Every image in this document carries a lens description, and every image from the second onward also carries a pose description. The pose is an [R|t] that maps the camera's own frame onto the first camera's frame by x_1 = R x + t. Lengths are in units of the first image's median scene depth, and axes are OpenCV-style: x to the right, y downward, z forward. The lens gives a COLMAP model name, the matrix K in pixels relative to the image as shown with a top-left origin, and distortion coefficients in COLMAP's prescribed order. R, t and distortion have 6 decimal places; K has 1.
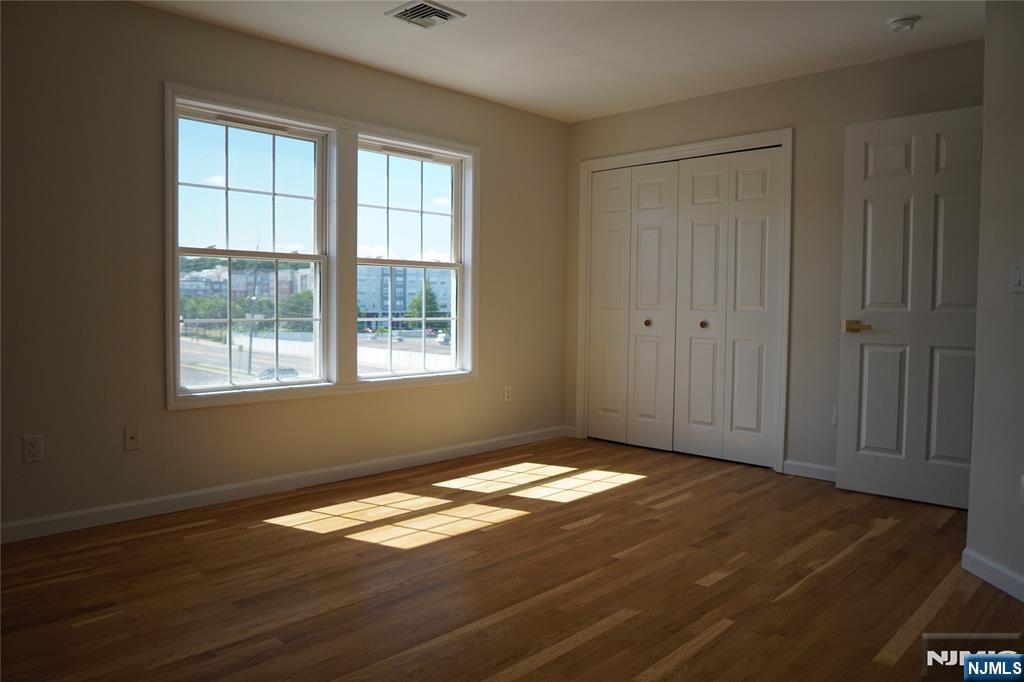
lens RADIAL K [[726.3, 0, 512.0], [0, 726.3, 341.0], [0, 0, 1]] dist [-0.049703, 0.001815]
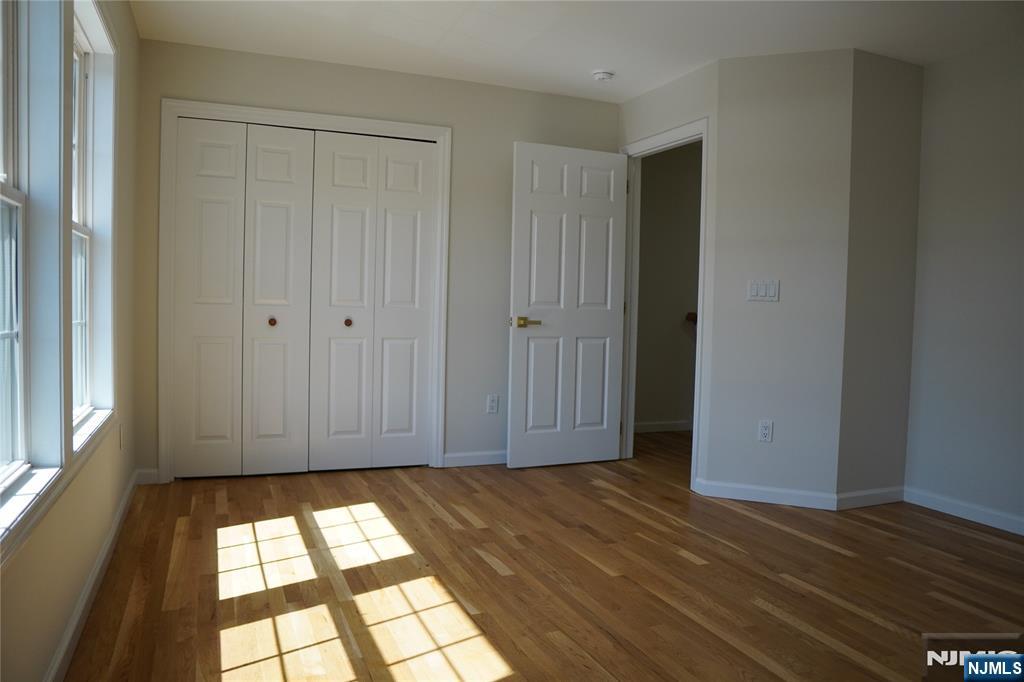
lens RADIAL K [[720.7, 0, 512.0], [0, 720.7, 341.0], [0, 0, 1]] dist [-0.079313, 0.003666]
pose [[0.403450, -0.046532, 0.913818, -0.603058], [0.027685, 0.998870, 0.038640, -0.037290], [-0.914583, 0.009710, 0.404282, 0.598641]]
